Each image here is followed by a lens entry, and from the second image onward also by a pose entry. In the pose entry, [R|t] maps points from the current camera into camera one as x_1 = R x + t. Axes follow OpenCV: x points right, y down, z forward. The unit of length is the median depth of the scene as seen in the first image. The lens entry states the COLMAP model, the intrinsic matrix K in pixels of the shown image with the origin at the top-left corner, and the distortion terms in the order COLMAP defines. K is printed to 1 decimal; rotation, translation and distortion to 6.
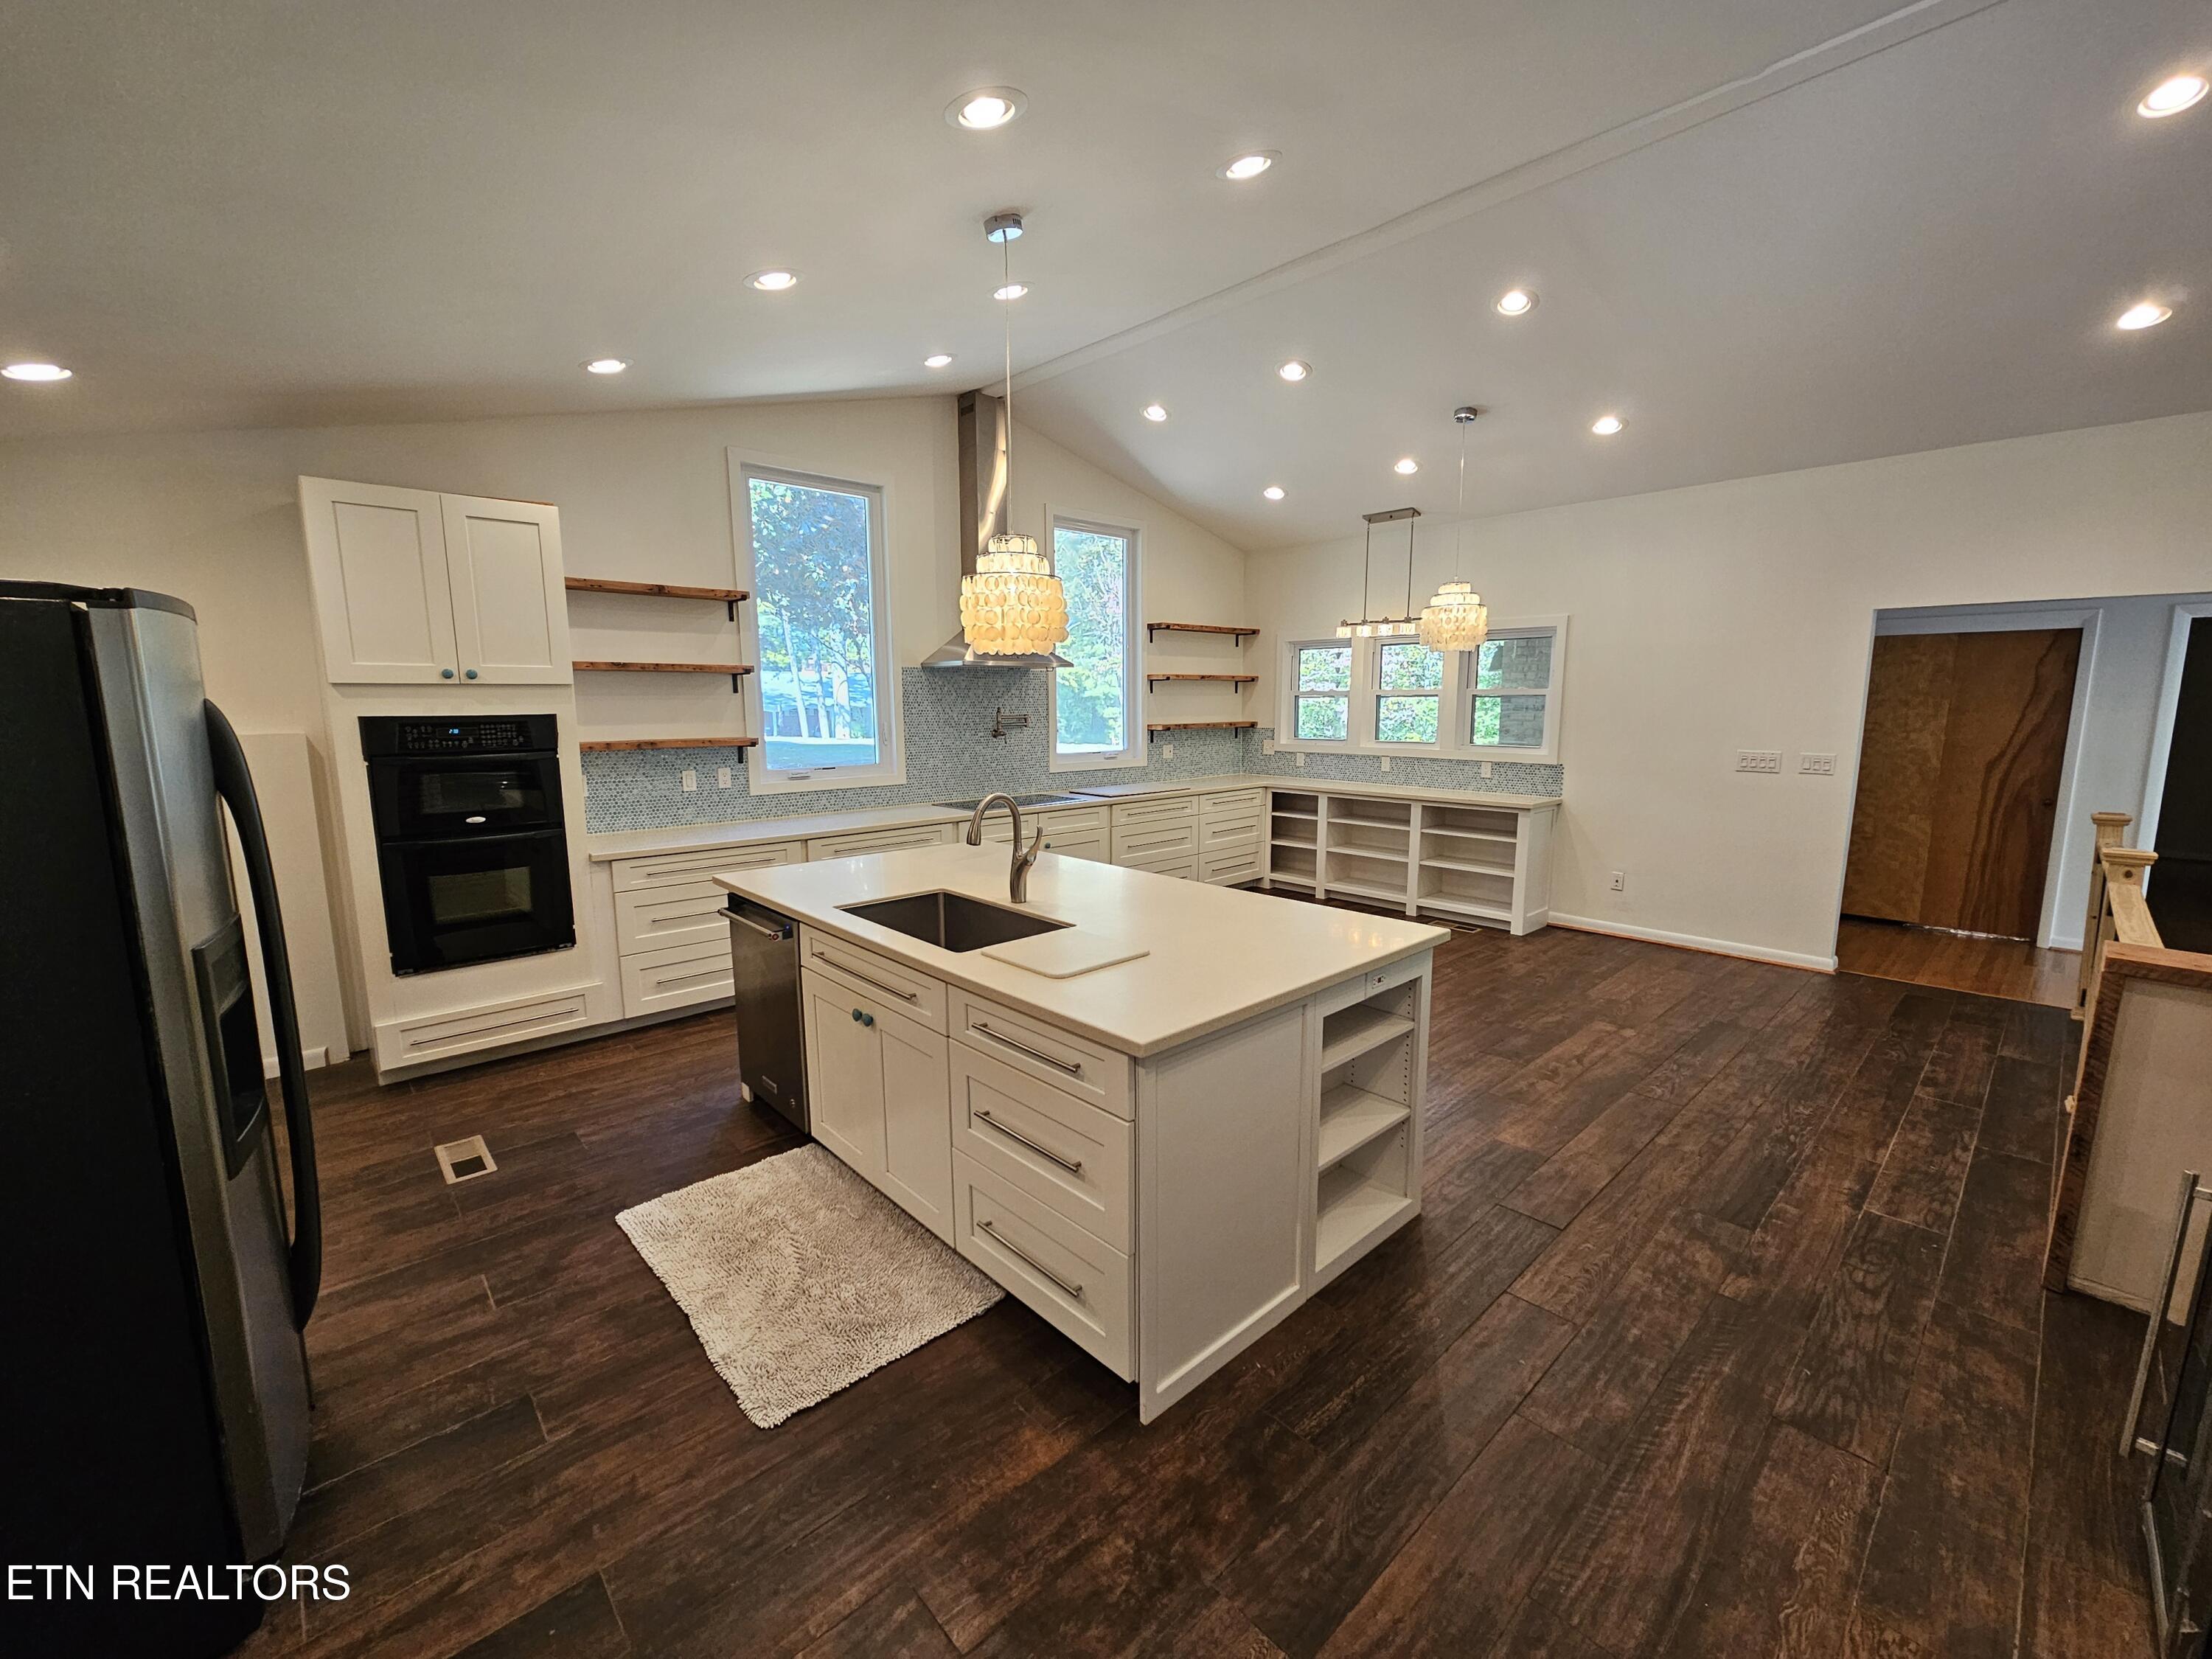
lens RADIAL K [[900.5, 0, 1111.0], [0, 900.5, 836.4], [0, 0, 1]] dist [-0.002456, -0.000208]
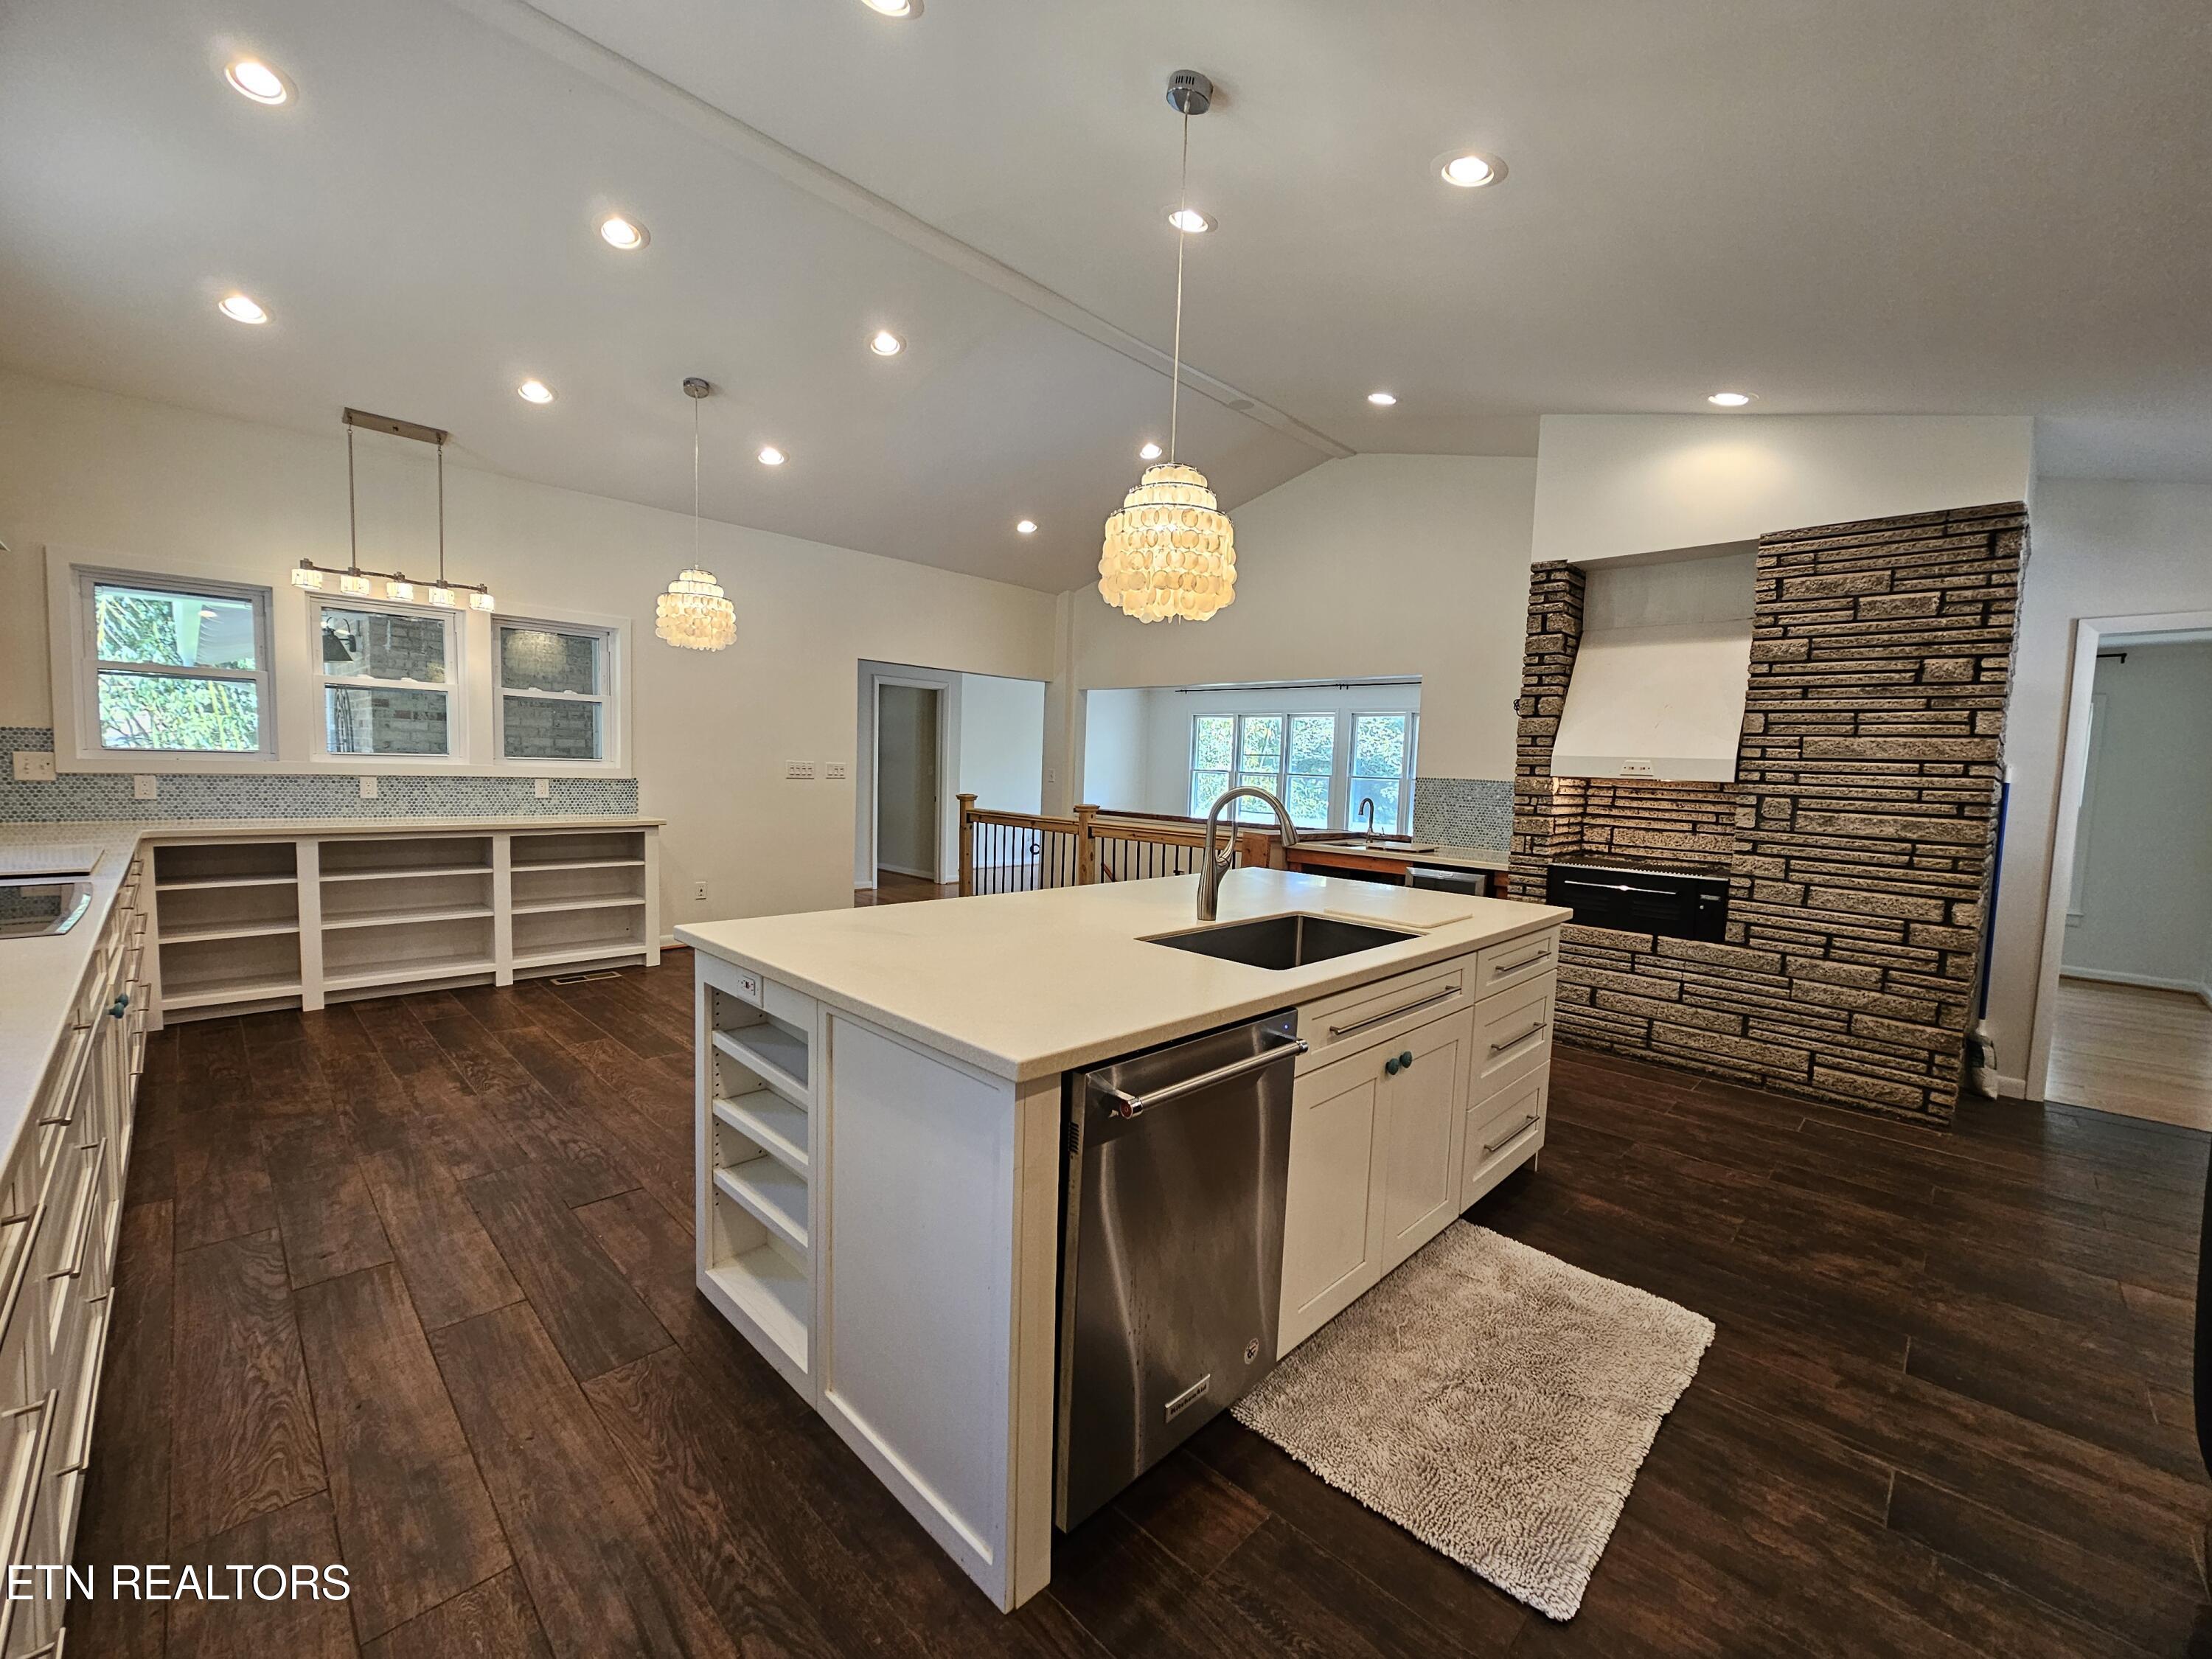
lens RADIAL K [[900.5, 0, 1113.8], [0, 900.5, 832.6], [0, 0, 1]] dist [-0.002456, -0.000208]
pose [[-0.051974, -0.075891, 0.995761, -0.569957], [0.117460, 0.989723, 0.081562, -0.052463], [-0.991717, 0.121201, -0.042526, 0.689623]]
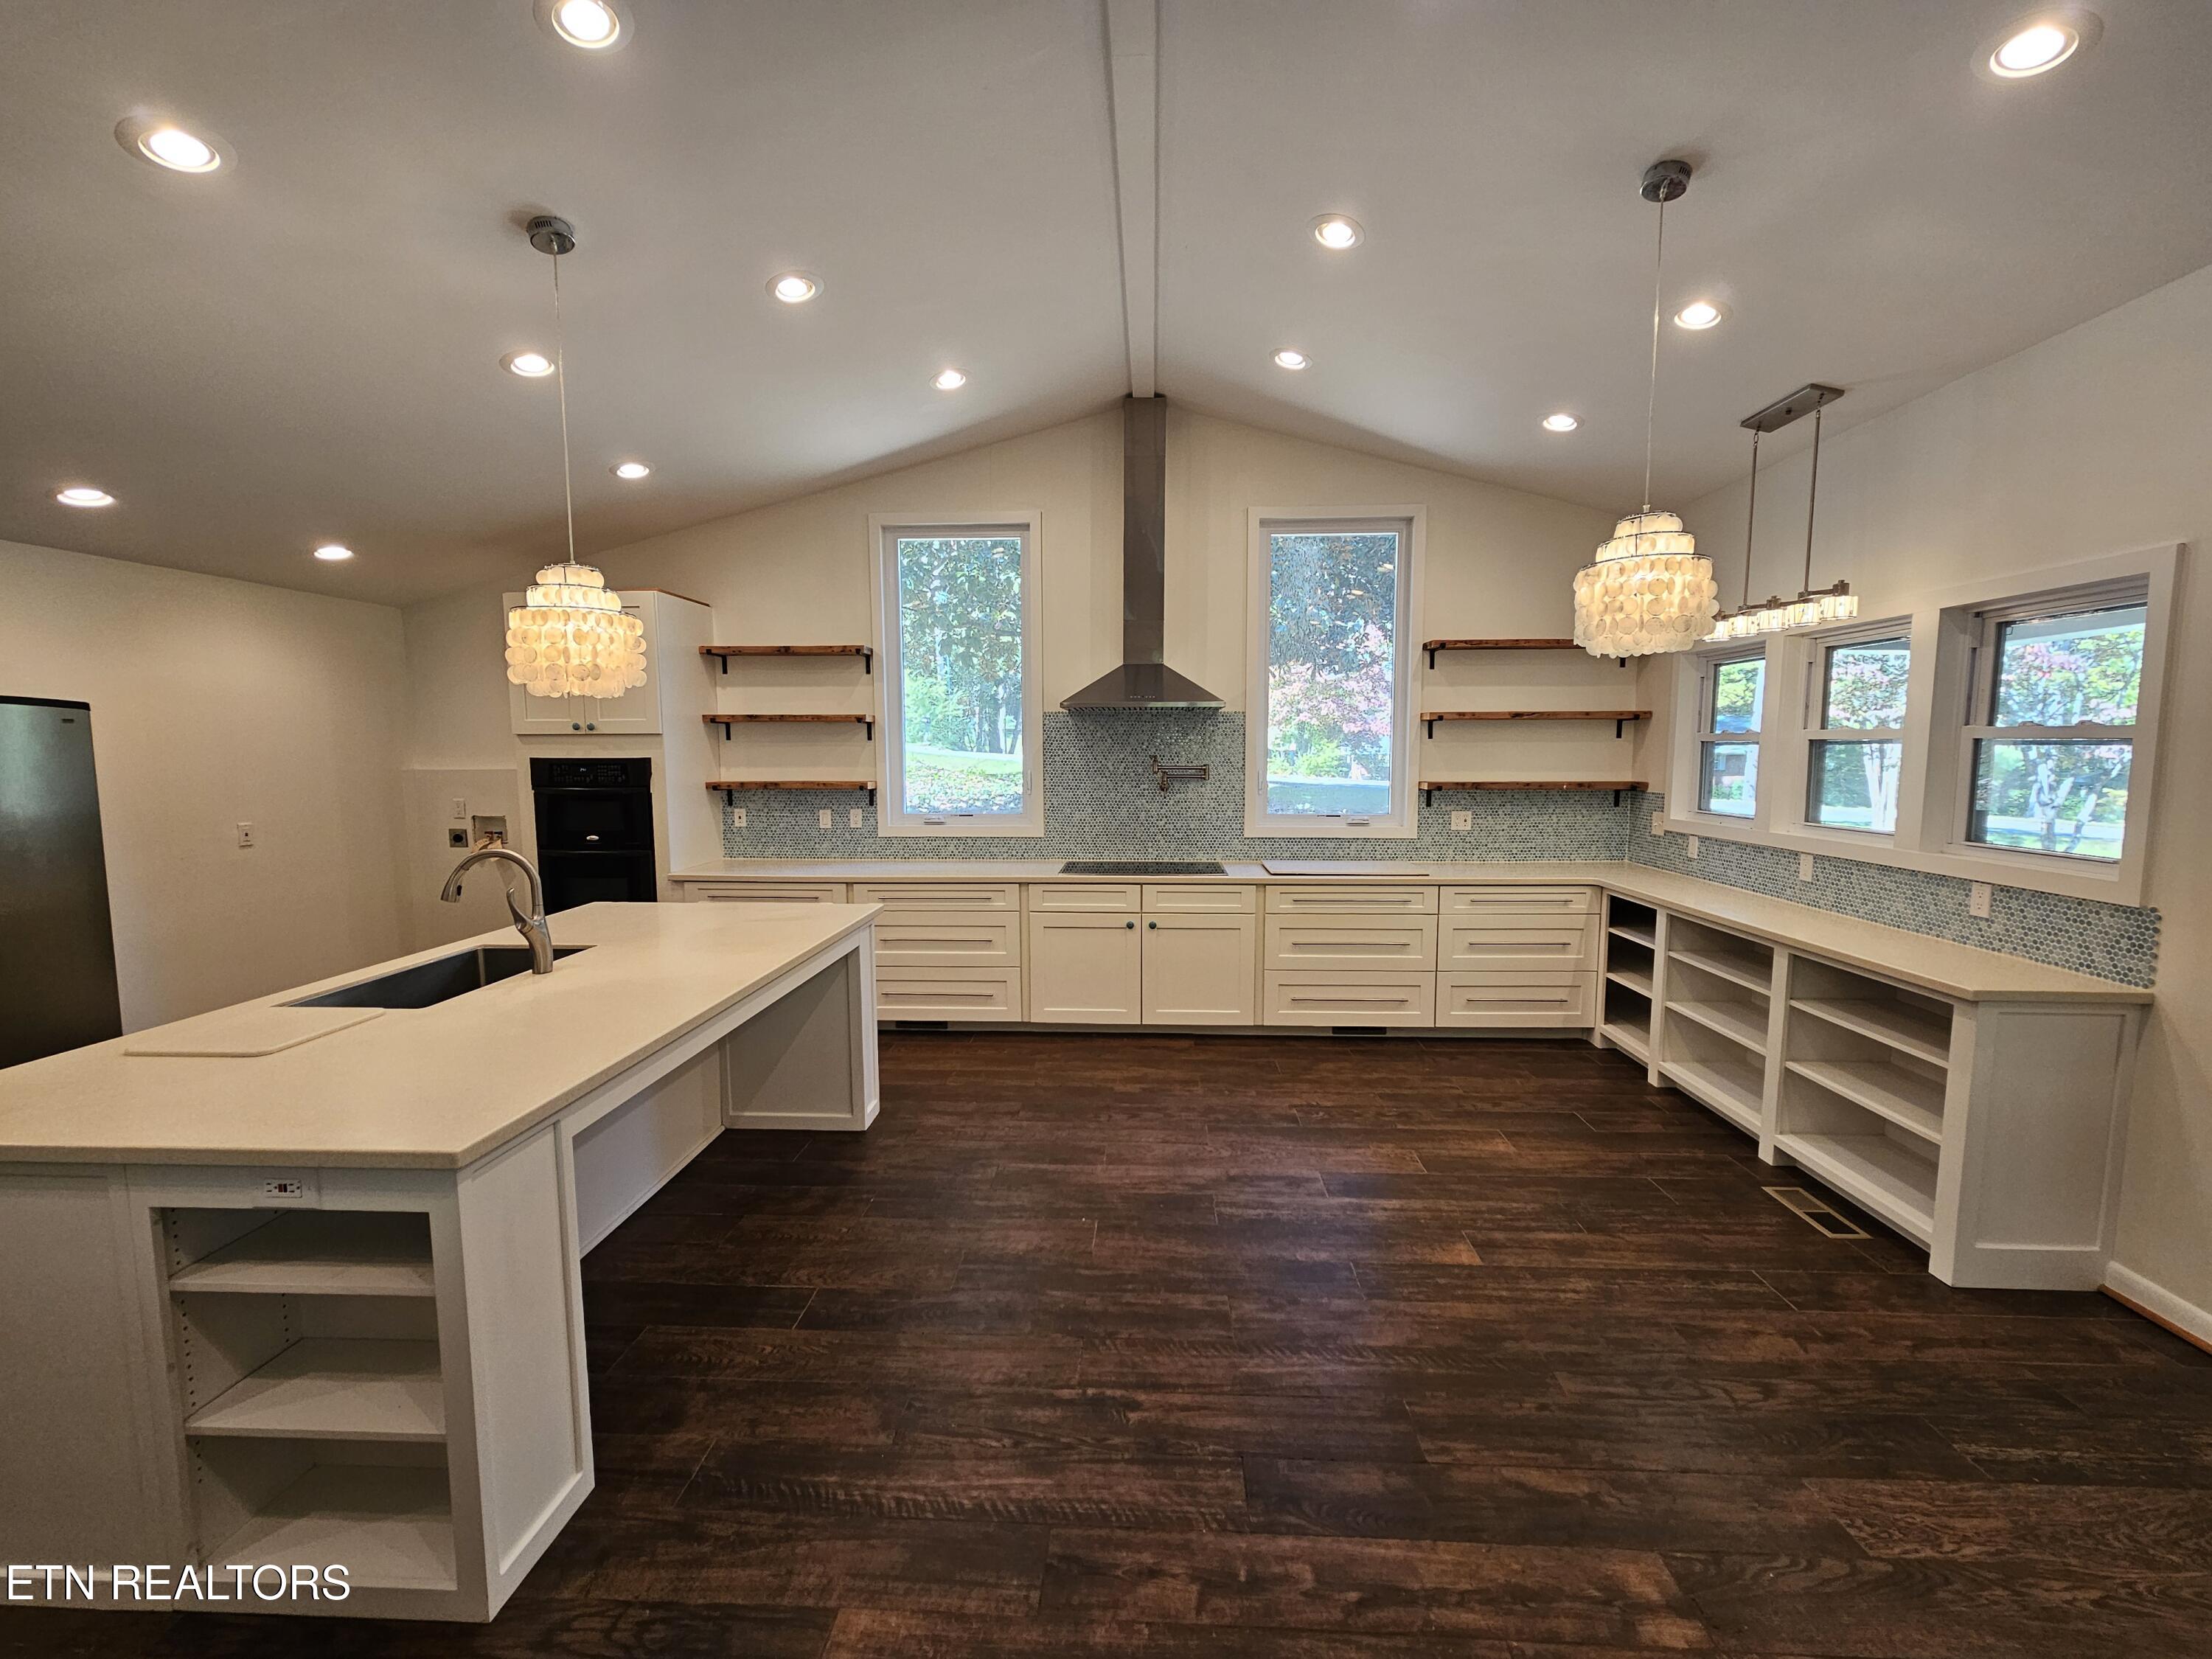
lens RADIAL K [[900.5, 0, 1111.7], [0, 900.5, 834.9], [0, 0, 1]] dist [-0.002456, -0.000208]
pose [[0.698670, 0.071748, -0.711837, 0.569191], [-0.109199, 0.993995, -0.006992, -0.073220], [0.707061, 0.082617, 0.702310, 0.473231]]
